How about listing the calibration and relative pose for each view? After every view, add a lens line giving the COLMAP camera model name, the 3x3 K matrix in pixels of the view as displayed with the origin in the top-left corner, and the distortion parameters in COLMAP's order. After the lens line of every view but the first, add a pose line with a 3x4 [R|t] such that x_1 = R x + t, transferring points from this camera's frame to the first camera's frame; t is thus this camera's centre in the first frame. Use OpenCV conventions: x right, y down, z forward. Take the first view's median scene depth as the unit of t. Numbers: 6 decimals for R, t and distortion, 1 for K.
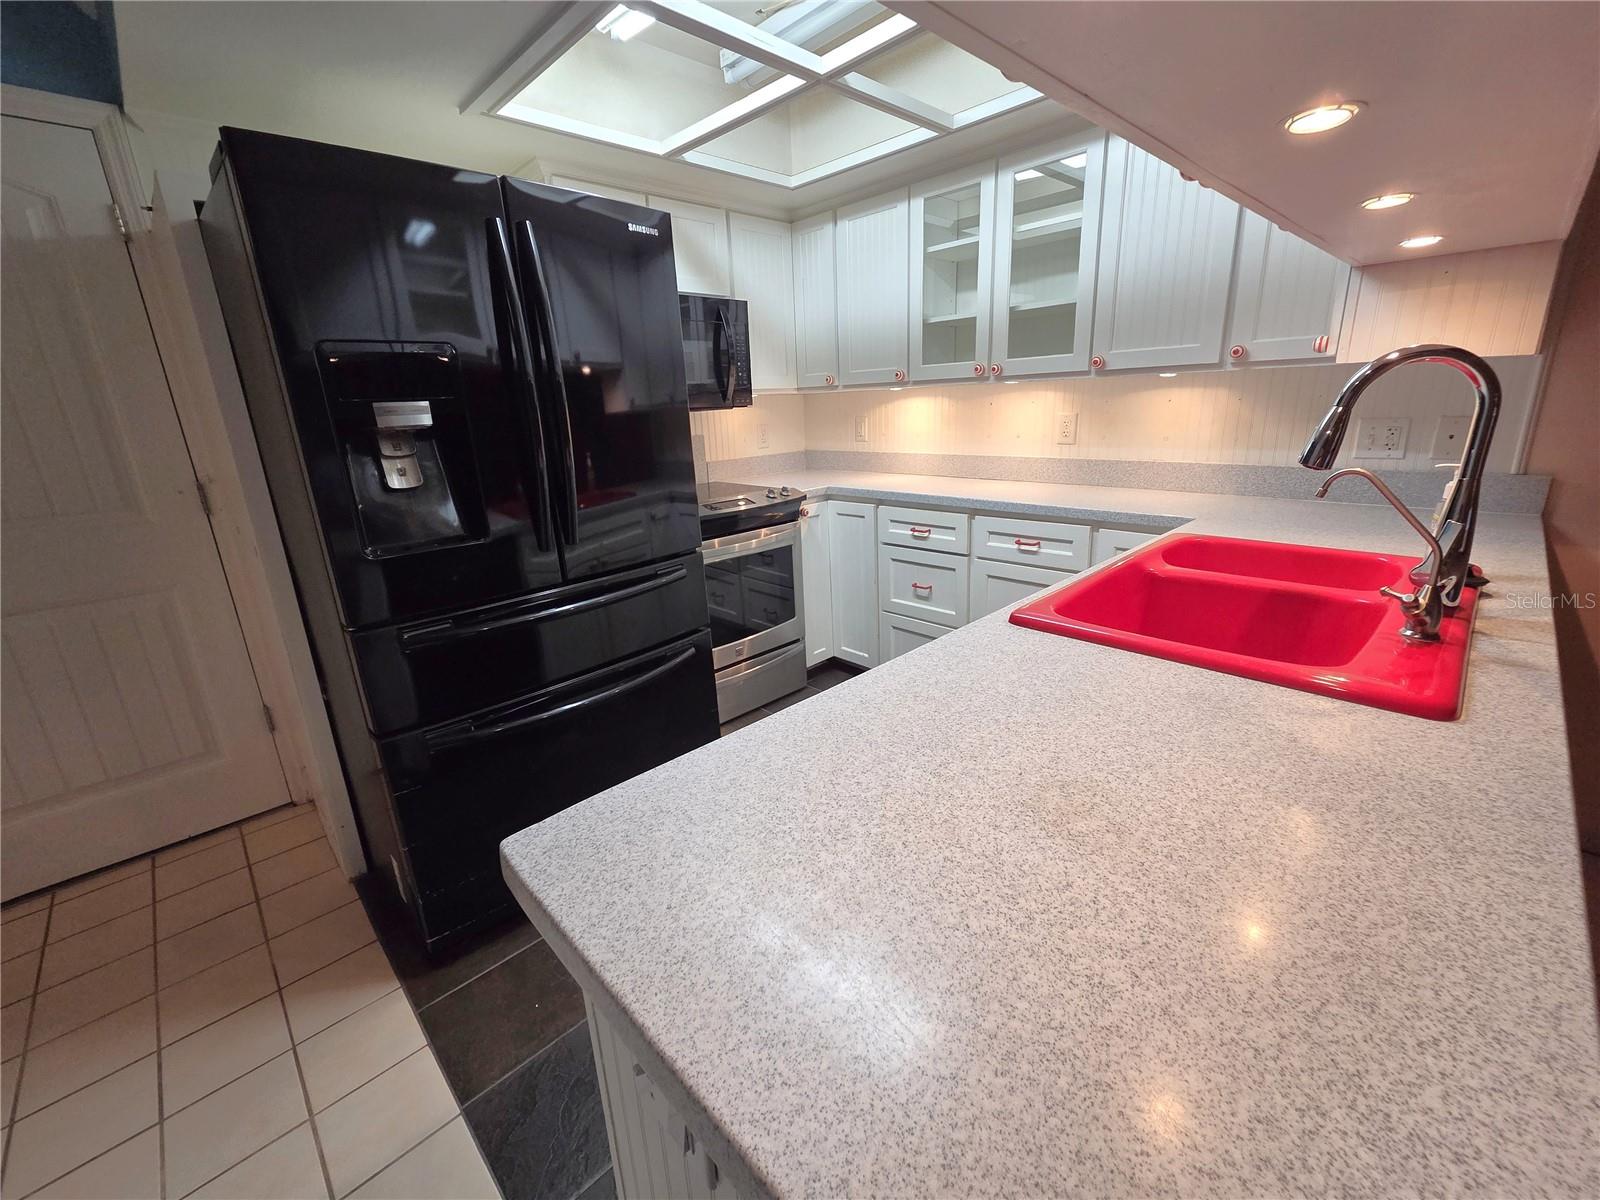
lens RADIAL K [[653.1, 0, 805.6], [0, 653.1, 592.9], [0, 0, 1]] dist [-0.000085, -0.000176]
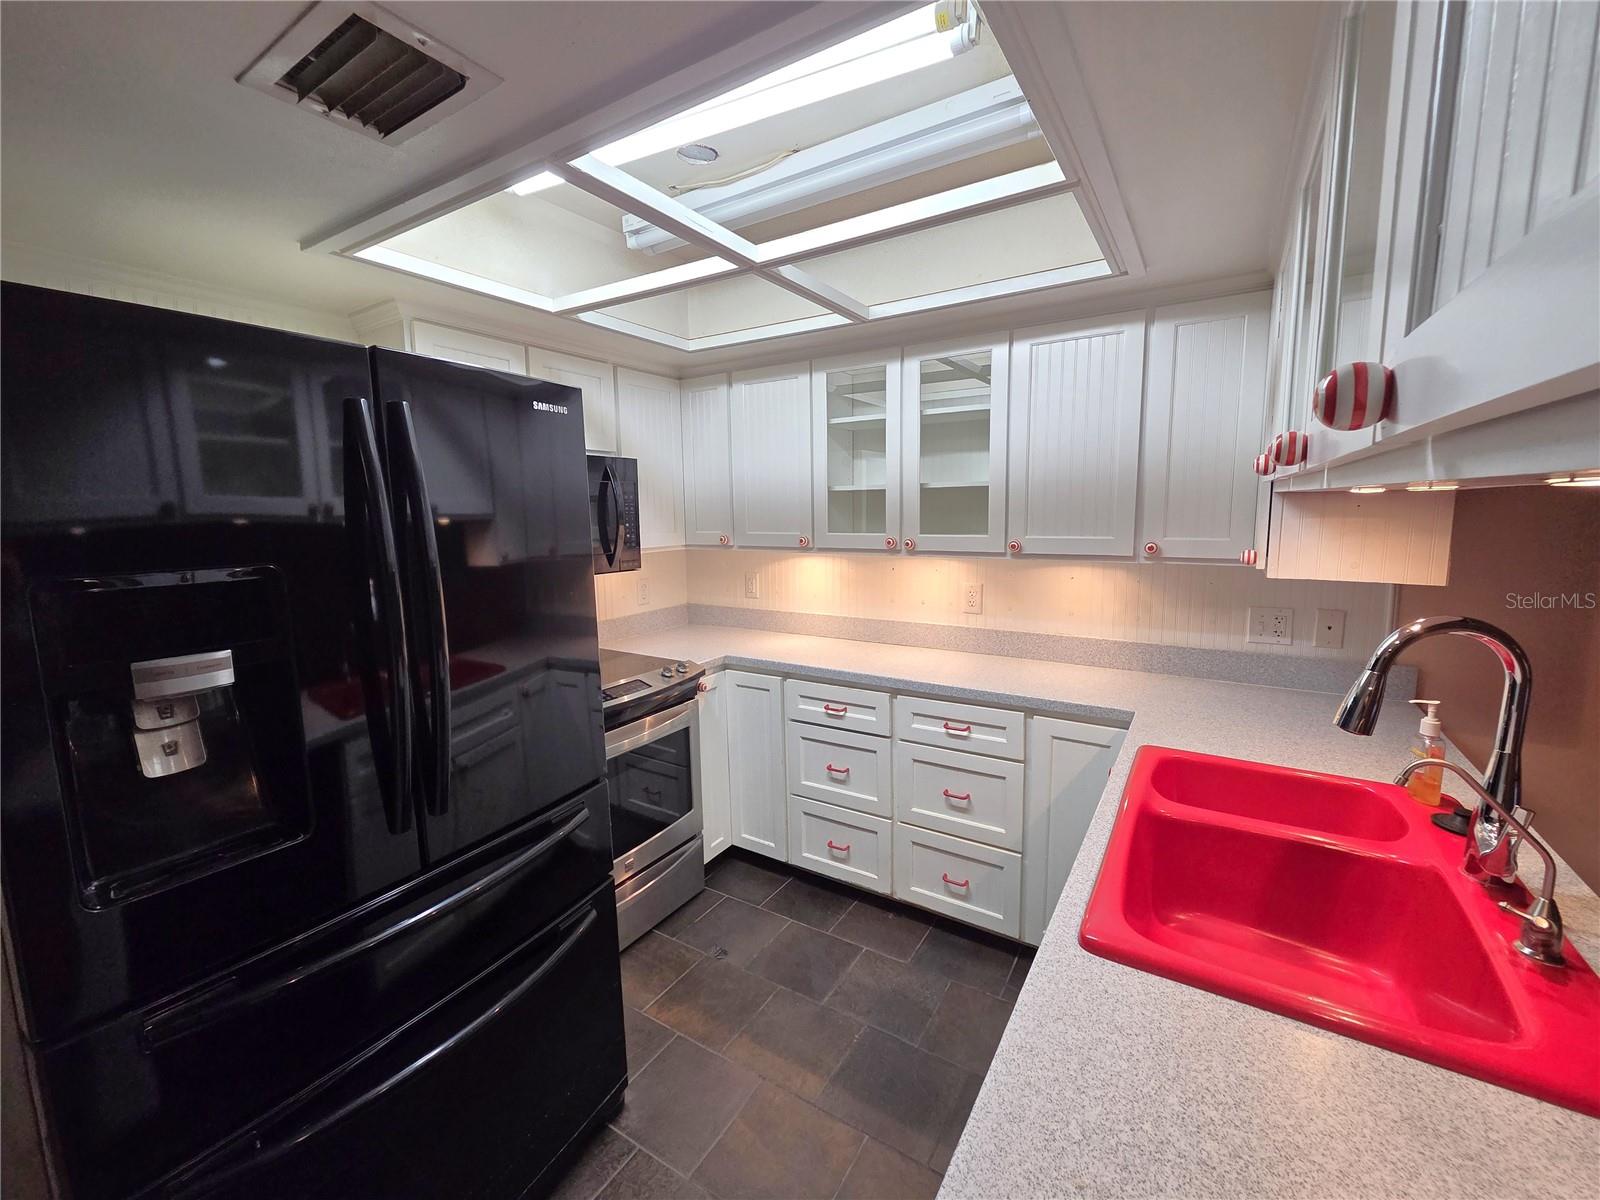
lens RADIAL K [[653.1, 0, 805.6], [0, 653.1, 592.9], [0, 0, 1]] dist [-0.000085, -0.000176]
pose [[0.970844, -0.004352, 0.239673, -0.087483], [0.043635, 0.986339, -0.158841, -0.116850], [-0.235708, 0.164668, 0.957771, 0.110634]]
